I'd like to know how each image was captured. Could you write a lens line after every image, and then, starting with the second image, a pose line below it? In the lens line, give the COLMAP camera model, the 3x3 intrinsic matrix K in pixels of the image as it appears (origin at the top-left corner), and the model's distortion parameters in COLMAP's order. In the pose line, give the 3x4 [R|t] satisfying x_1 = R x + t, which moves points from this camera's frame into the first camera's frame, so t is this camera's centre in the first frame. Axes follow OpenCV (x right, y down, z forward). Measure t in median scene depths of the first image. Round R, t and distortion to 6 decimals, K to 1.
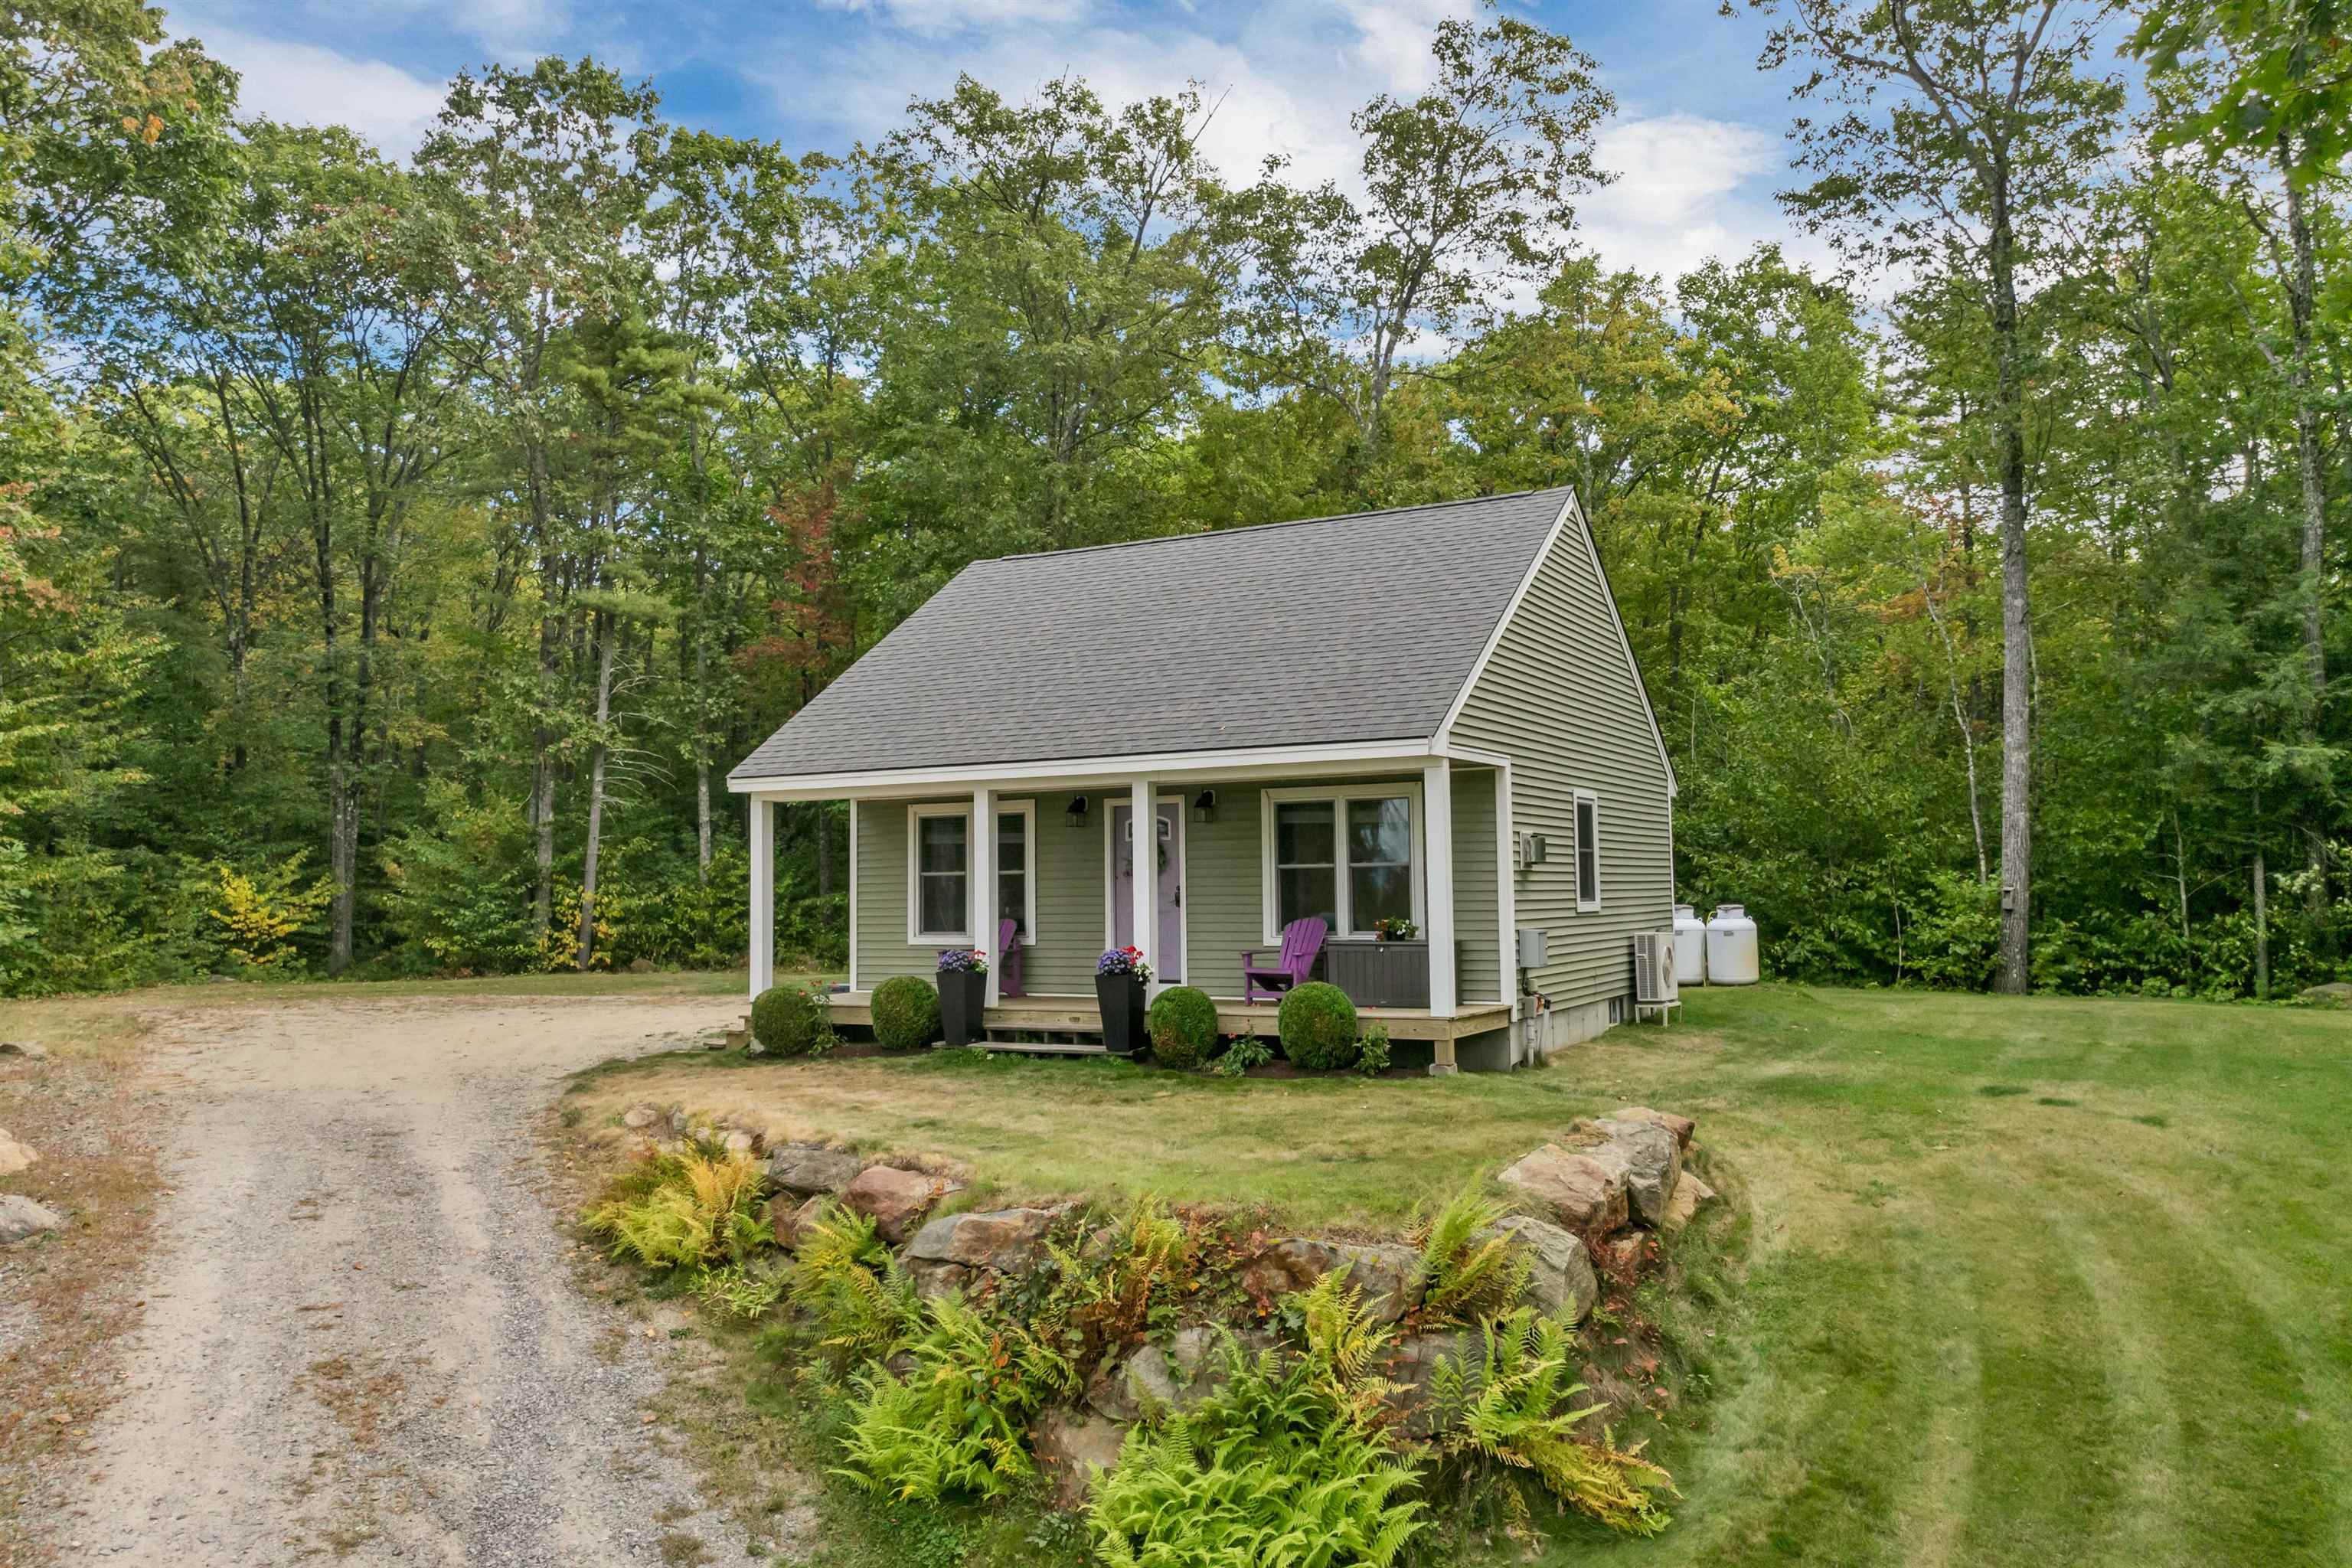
lens RADIAL K [[1710.7, 0, 1172.6], [0, 1710.7, 776.6], [0, 0, 1]] dist [-0.034185, 0.004990]
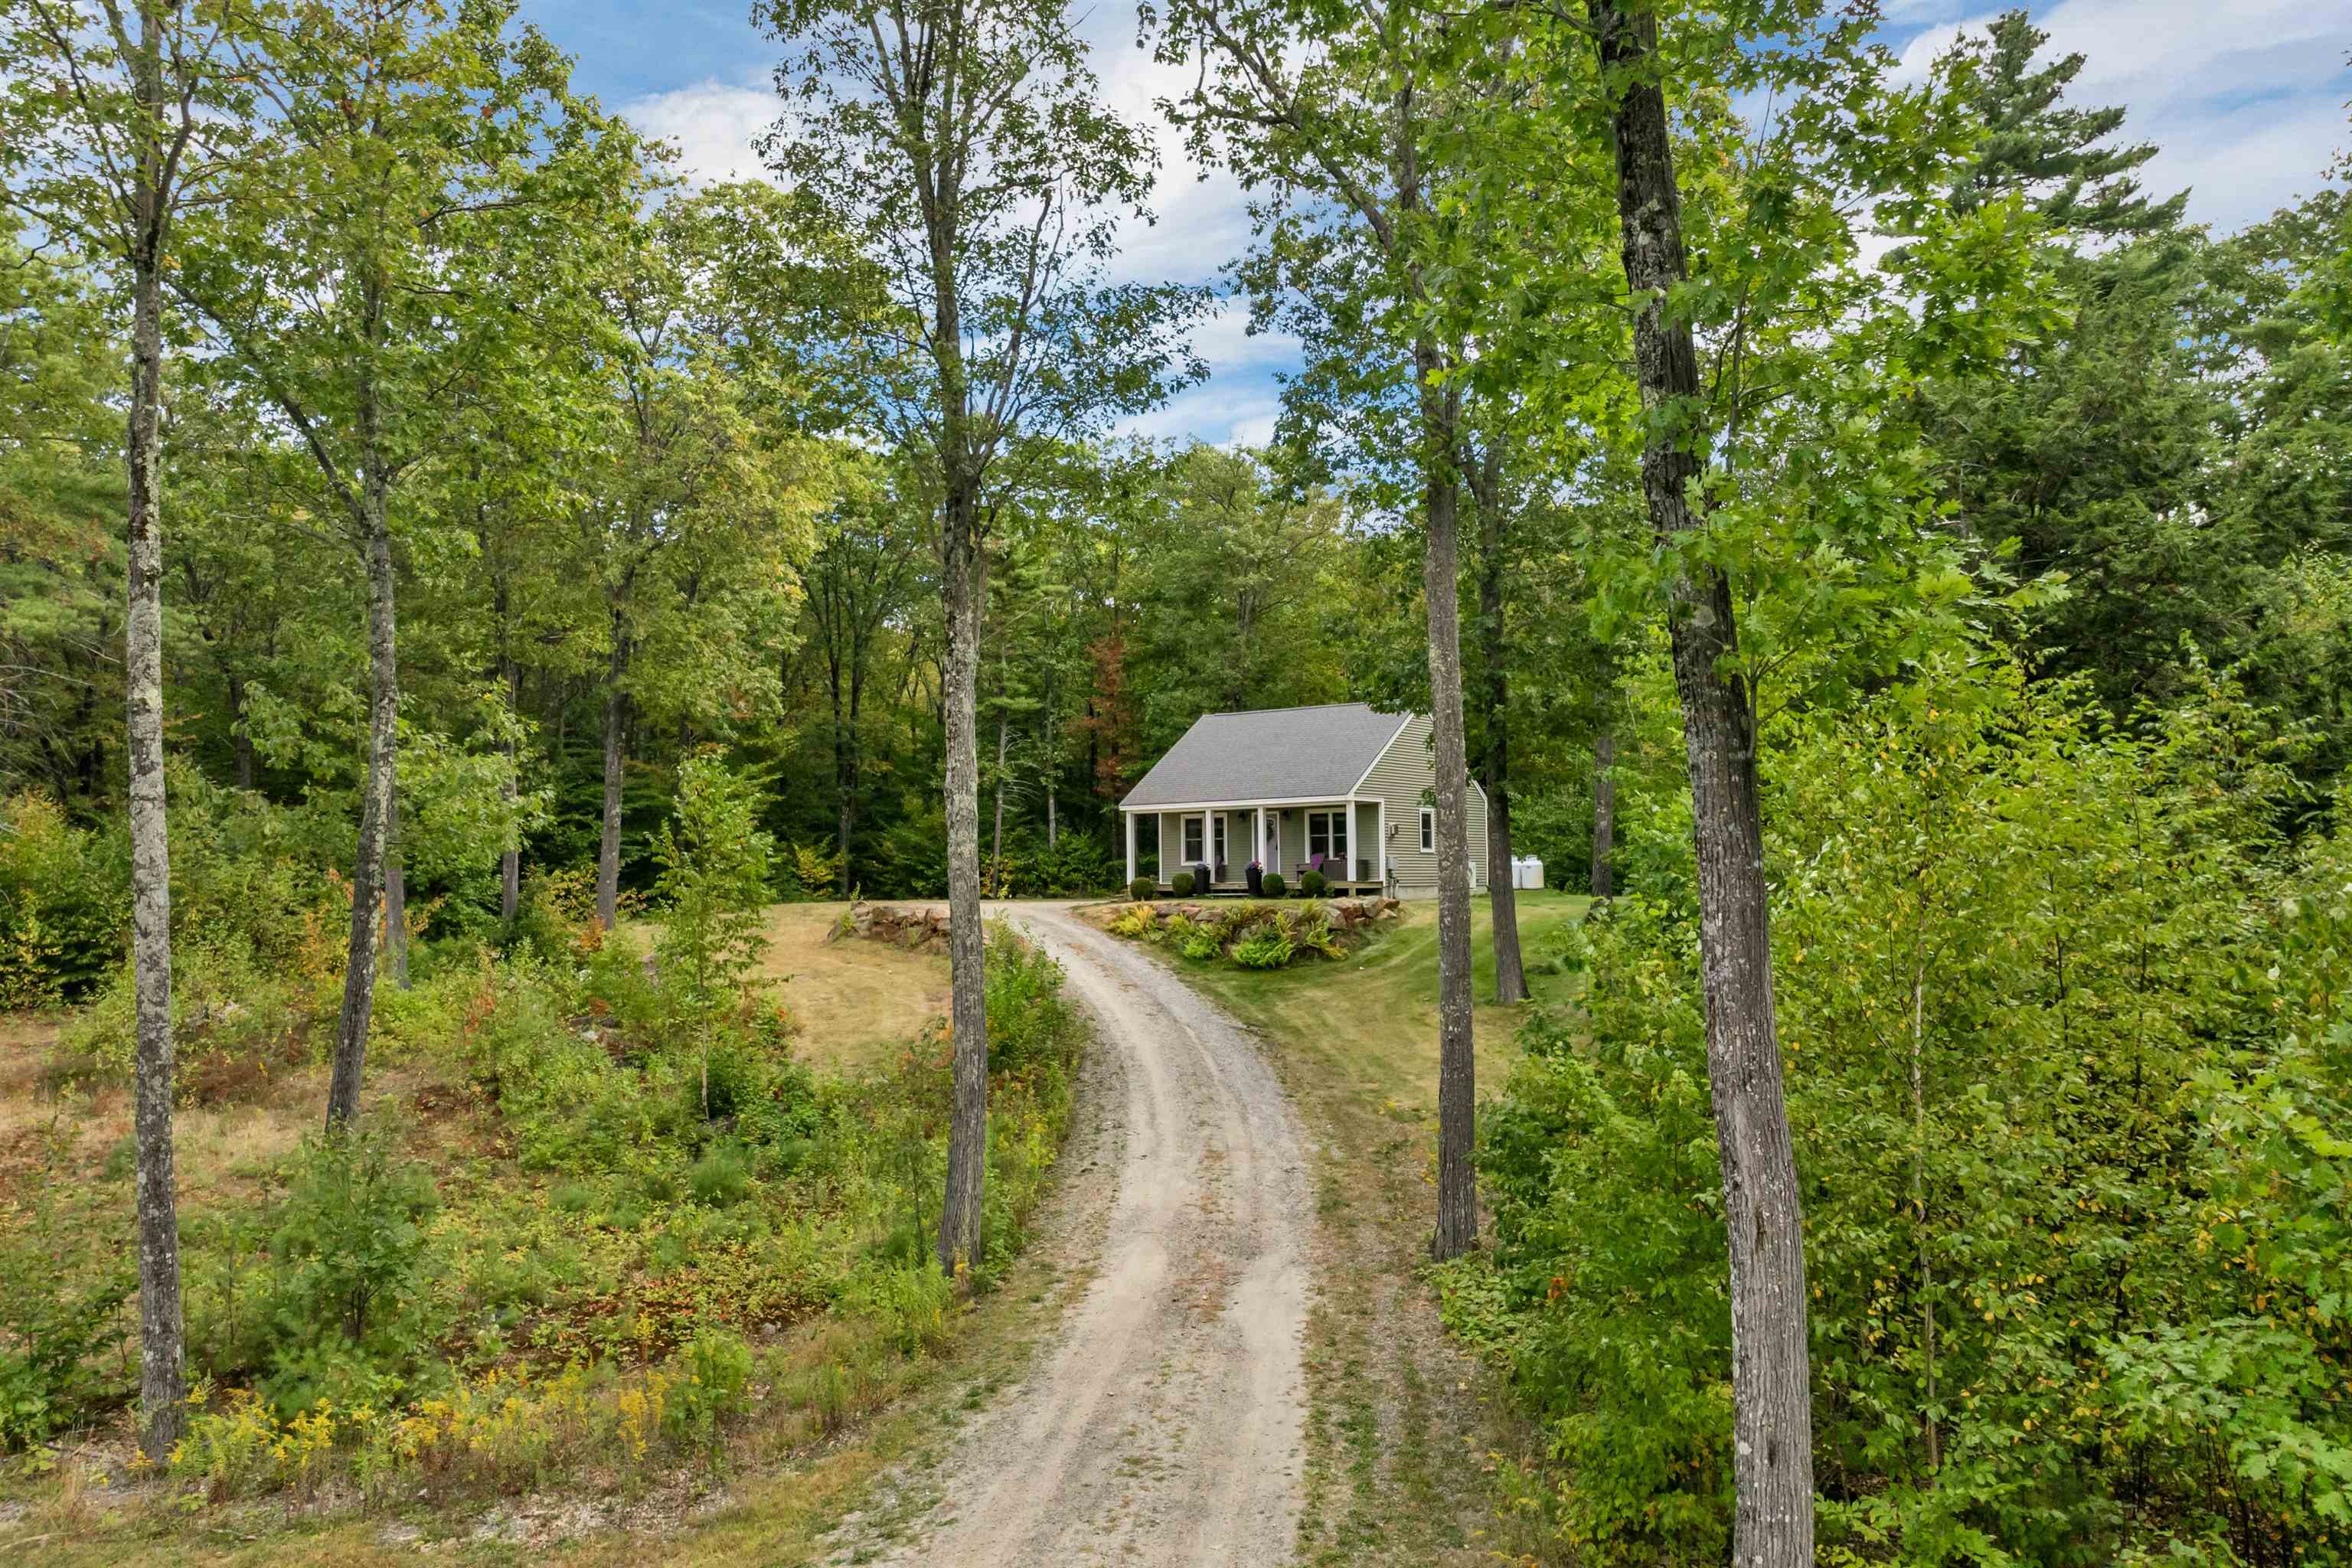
lens RADIAL K [[1710.7, 0, 1173.5], [0, 1710.7, 787.5], [0, 0, 1]] dist [-0.034185, 0.004990]
pose [[0.992403, -0.006985, -0.122831, 0.180485], [0.008408, 0.999903, 0.011068, -0.060833], [0.122742, -0.012016, 0.992366, -1.828076]]
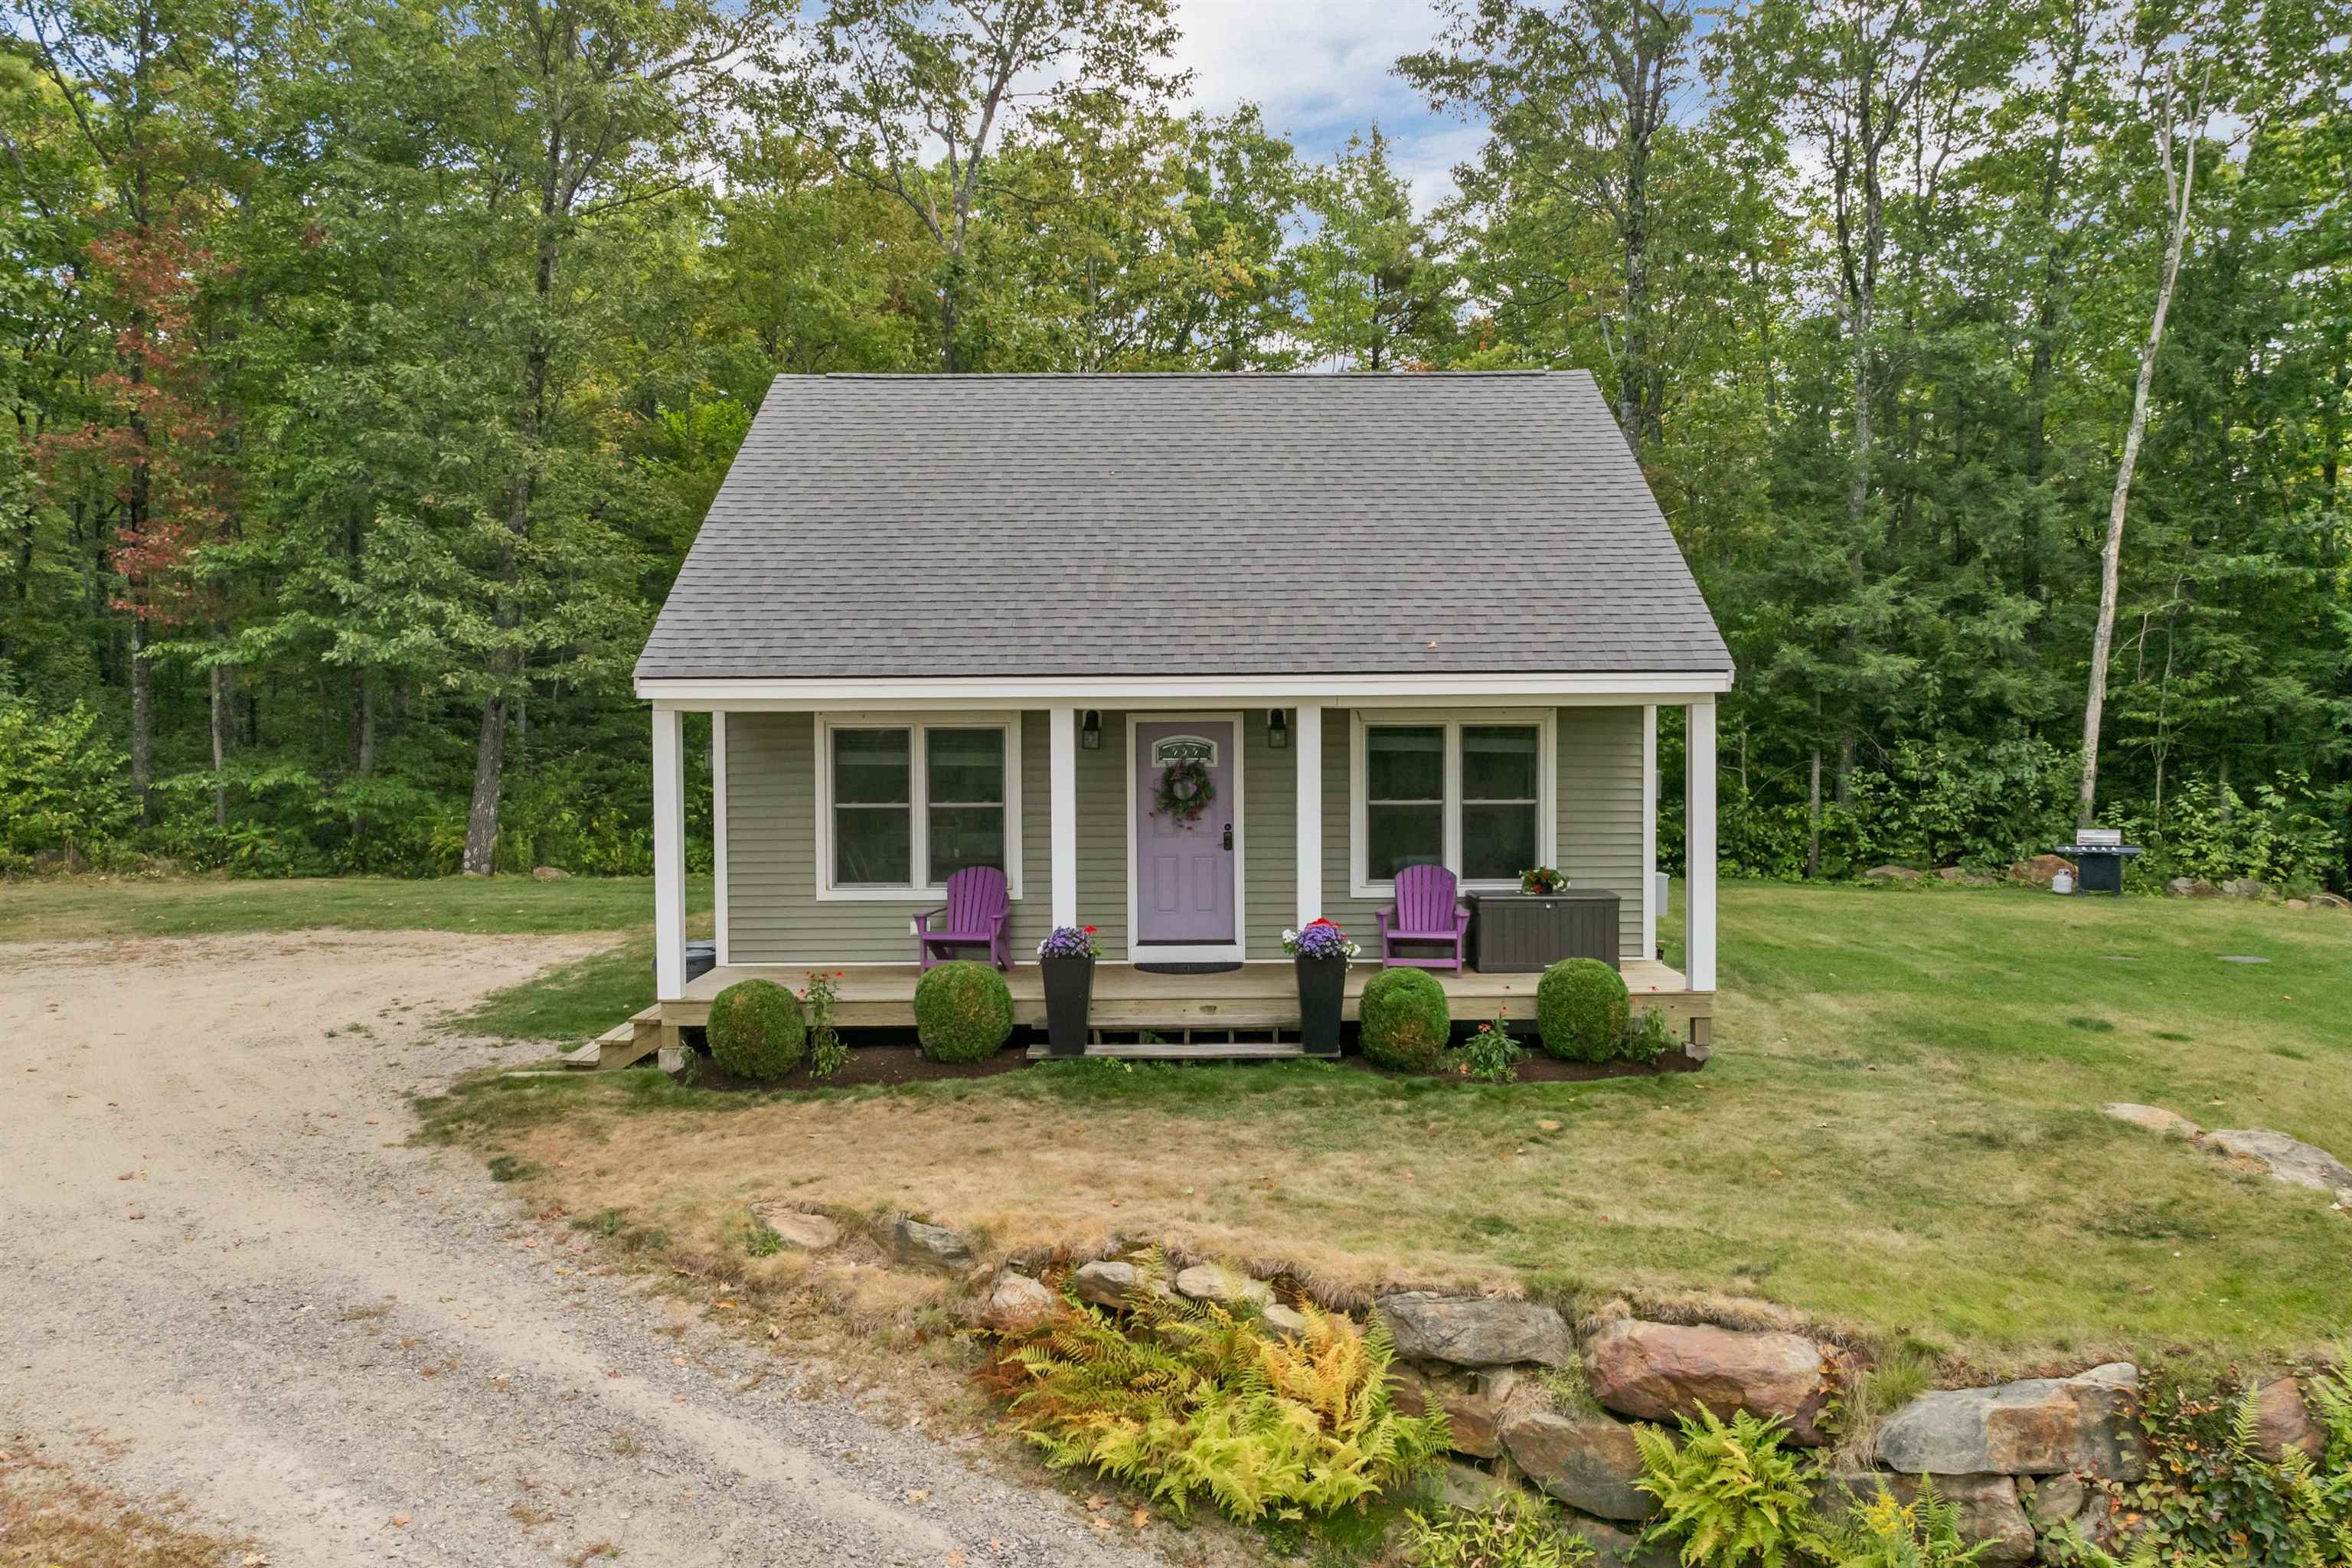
lens RADIAL K [[1710.7, 0, 1186.4], [0, 1710.7, 792.3], [0, 0, 1]] dist [-0.034185, 0.004990]
pose [[0.877505, -0.011712, 0.479425, -0.388648], [-0.038225, 0.994813, 0.094268, -0.024937], [-0.478042, -0.101046, 0.872505, 0.302993]]
